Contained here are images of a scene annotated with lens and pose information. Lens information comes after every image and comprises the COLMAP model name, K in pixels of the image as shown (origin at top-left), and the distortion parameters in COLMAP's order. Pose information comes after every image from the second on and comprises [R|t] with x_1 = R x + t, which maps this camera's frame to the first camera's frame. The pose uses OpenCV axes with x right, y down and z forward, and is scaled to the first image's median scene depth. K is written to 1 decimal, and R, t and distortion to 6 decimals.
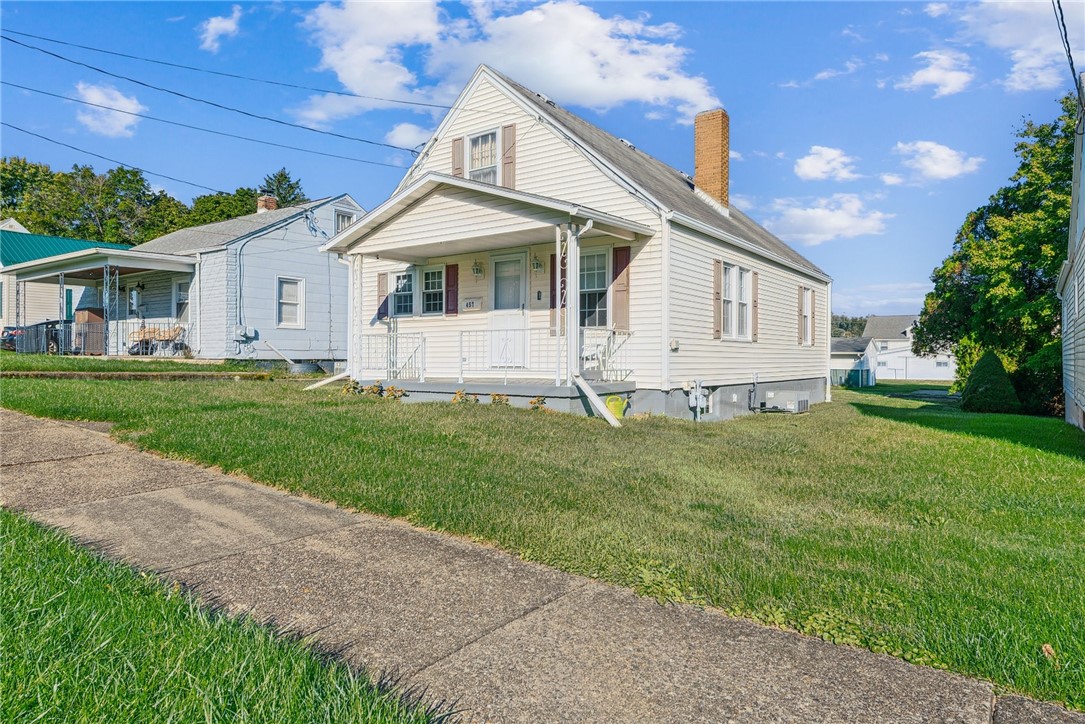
lens RADIAL K [[668.8, 0, 542.5], [0, 668.8, 362.0], [0, 0, 1]] dist [0.002257, 0.000709]
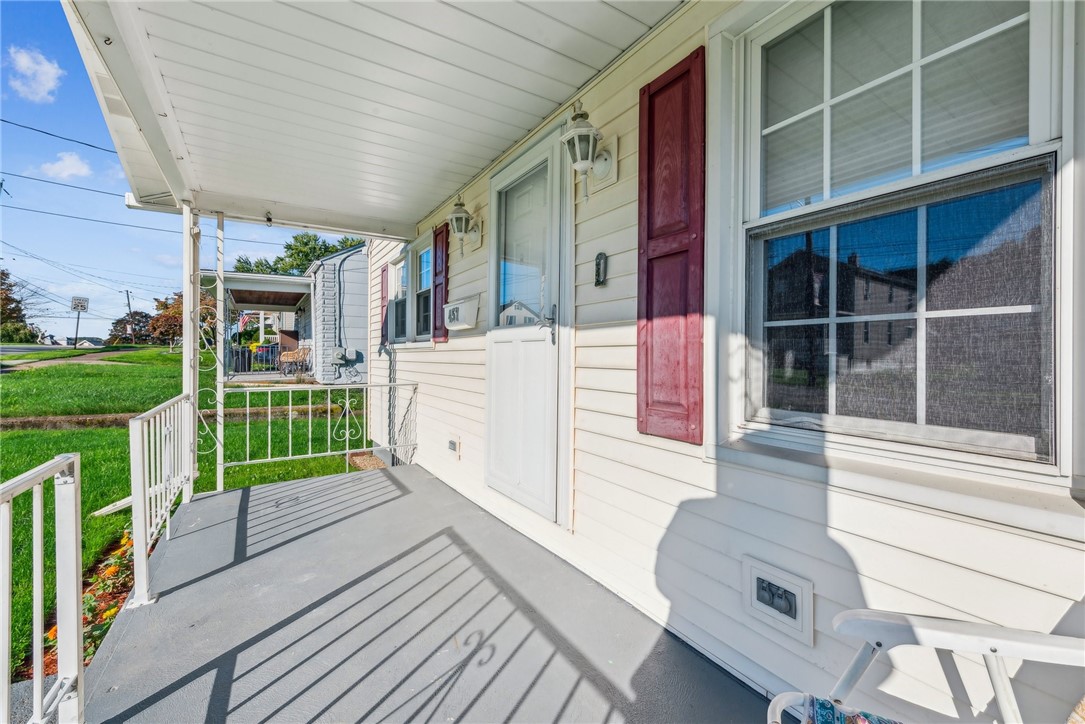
lens RADIAL K [[431.4, 0, 538.8], [0, 431.4, 358.2], [0, 0, 1]] dist [-0.002025, -0.000330]
pose [[0.929572, 0.000175, -0.368640, 0.030553], [0.003477, 0.999951, 0.009243, -0.059254], [0.368623, -0.009874, 0.929526, 0.739241]]
